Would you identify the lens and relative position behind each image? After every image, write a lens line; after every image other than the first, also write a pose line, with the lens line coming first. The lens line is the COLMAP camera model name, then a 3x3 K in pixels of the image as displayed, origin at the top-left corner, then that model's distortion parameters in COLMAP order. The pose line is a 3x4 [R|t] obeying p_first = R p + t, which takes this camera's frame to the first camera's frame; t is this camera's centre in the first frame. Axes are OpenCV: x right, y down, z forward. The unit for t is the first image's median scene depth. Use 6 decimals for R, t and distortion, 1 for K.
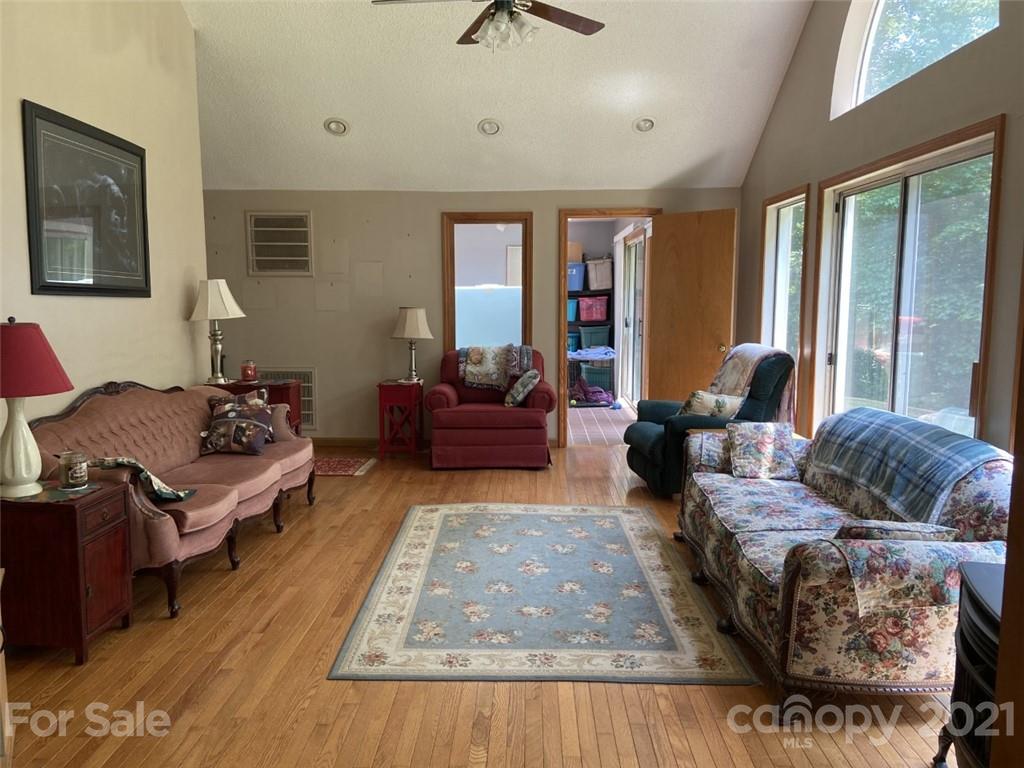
lens RADIAL K [[783.6, 0, 508.8], [0, 783.6, 382.8], [0, 0, 1]] dist [0.076733, -0.003803]
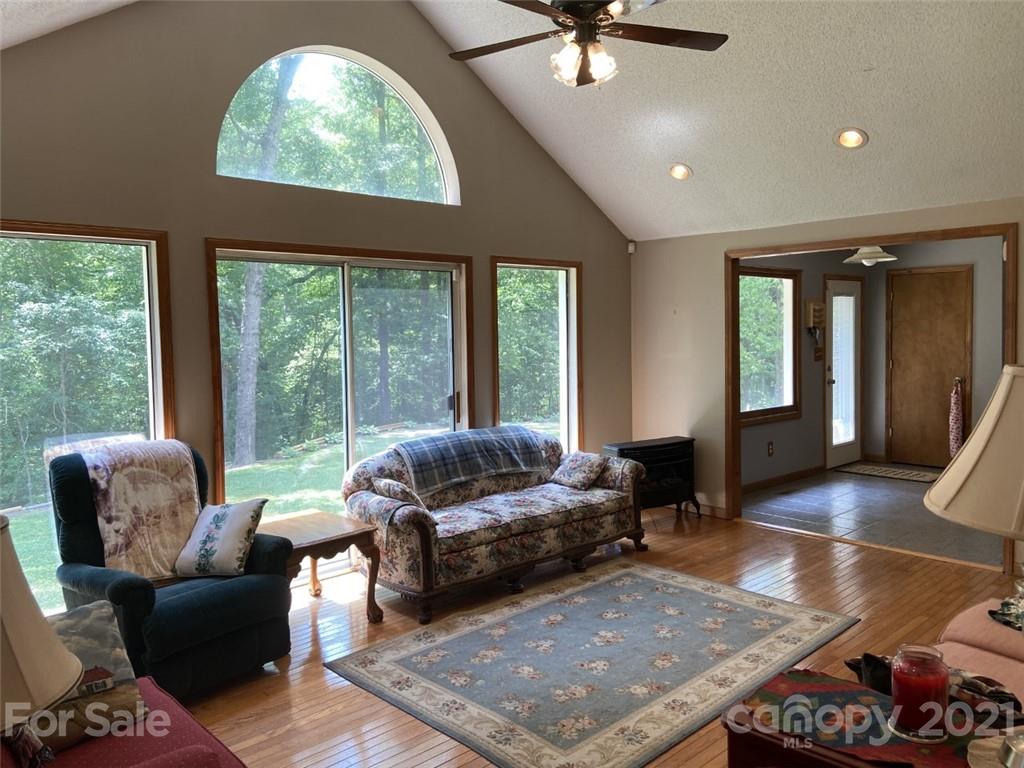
lens RADIAL K [[783.6, 0, 507.2], [0, 783.6, 380.7], [0, 0, 1]] dist [0.076733, -0.003803]
pose [[-0.706650, -0.042915, 0.706261, -0.609068], [0.095046, 0.983355, 0.154850, -0.264952], [-0.701151, 0.176552, -0.690809, 1.852569]]
